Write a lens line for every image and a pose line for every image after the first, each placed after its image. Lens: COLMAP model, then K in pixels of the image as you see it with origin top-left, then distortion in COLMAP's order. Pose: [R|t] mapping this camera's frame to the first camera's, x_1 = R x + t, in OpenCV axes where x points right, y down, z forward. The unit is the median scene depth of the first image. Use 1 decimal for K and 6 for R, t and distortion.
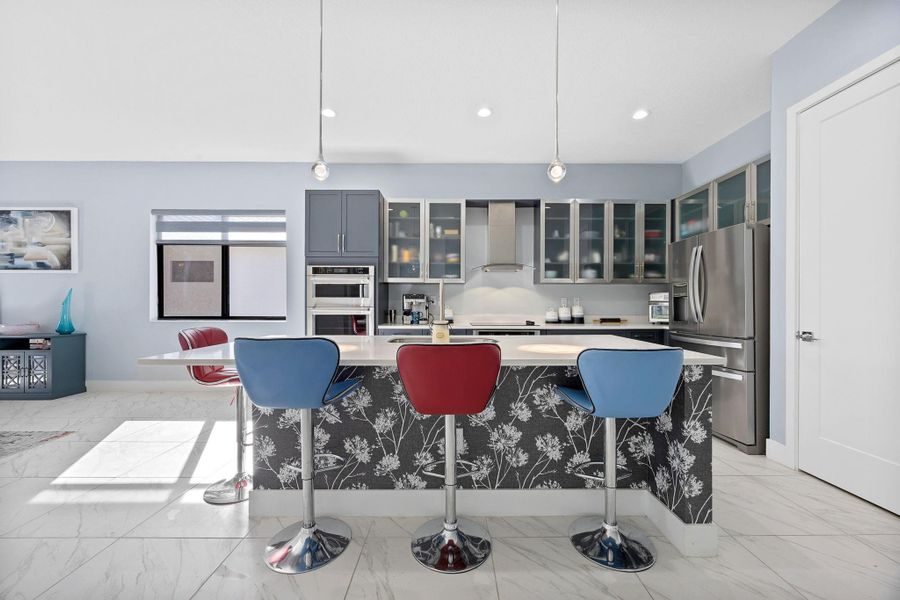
lens RADIAL K [[346.5, 0, 452.1], [0, 346.5, 305.8], [0, 0, 1]] dist [-0.001669, 0.000185]
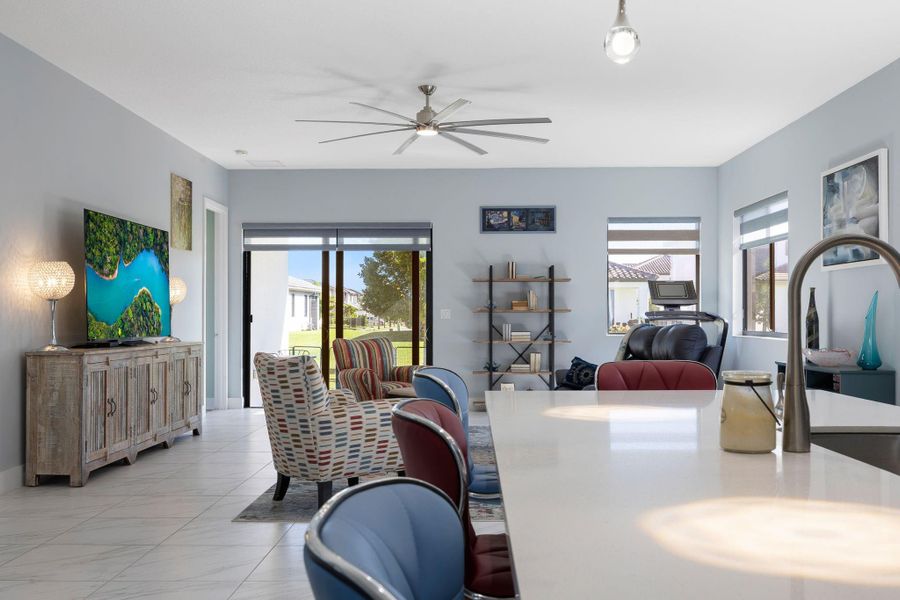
lens RADIAL K [[864.9, 0, 450.0], [0, 864.9, 300.0], [0, 0, 1]] dist [0.010253, 0.002441]
pose [[-0.032613, -0.021220, -0.999243, 0.357875], [-0.002939, 0.999772, -0.021136, -0.002872], [0.999464, 0.002247, -0.032668, 0.343040]]
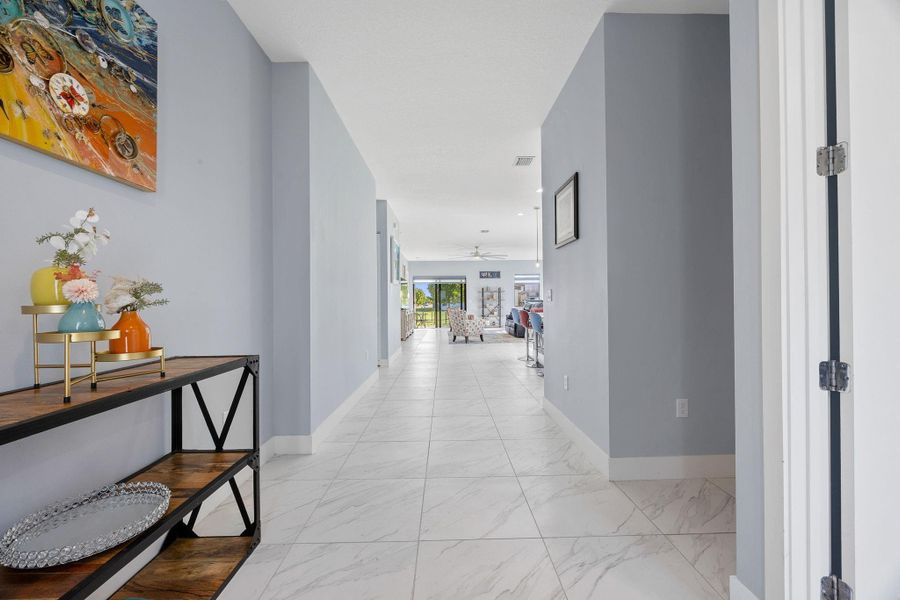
lens RADIAL K [[339.5, 0, 452.3], [0, 339.5, 301.4], [0, 0, 1]] dist [-0.003224, -0.000135]
pose [[0.013742, -0.004655, -0.999895, 1.371372], [0.006551, 0.999968, -0.004565, 0.001899], [0.999884, -0.006487, 0.013772, 0.019528]]
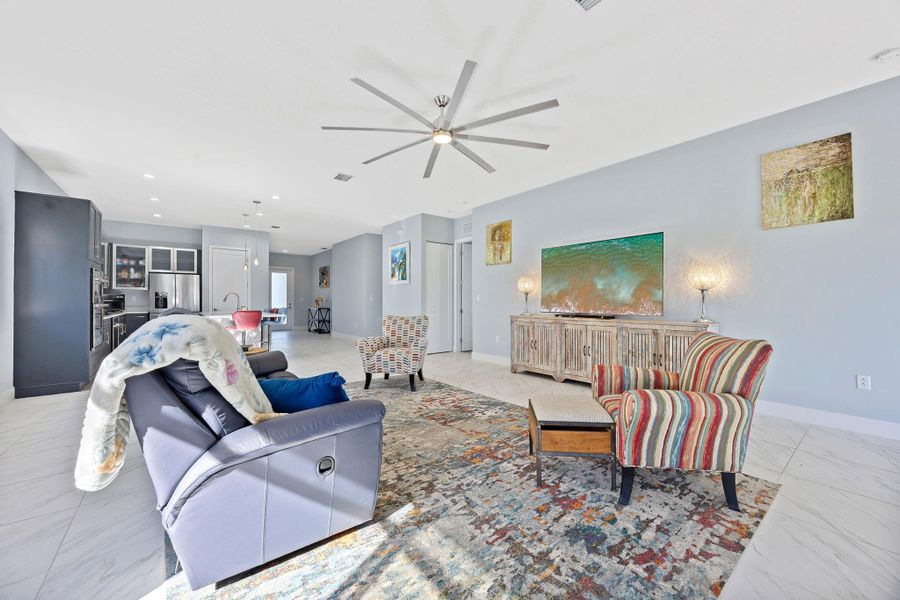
lens RADIAL K [[345.5, 0, 451.9], [0, 345.5, 298.0], [0, 0, 1]] dist [-0.004674, -0.000078]
pose [[-0.621872, 0.005134, 0.783102, -1.818729], [0.001393, 0.999984, -0.005449, -0.006109], [-0.783118, -0.002297, -0.621869, 0.682845]]
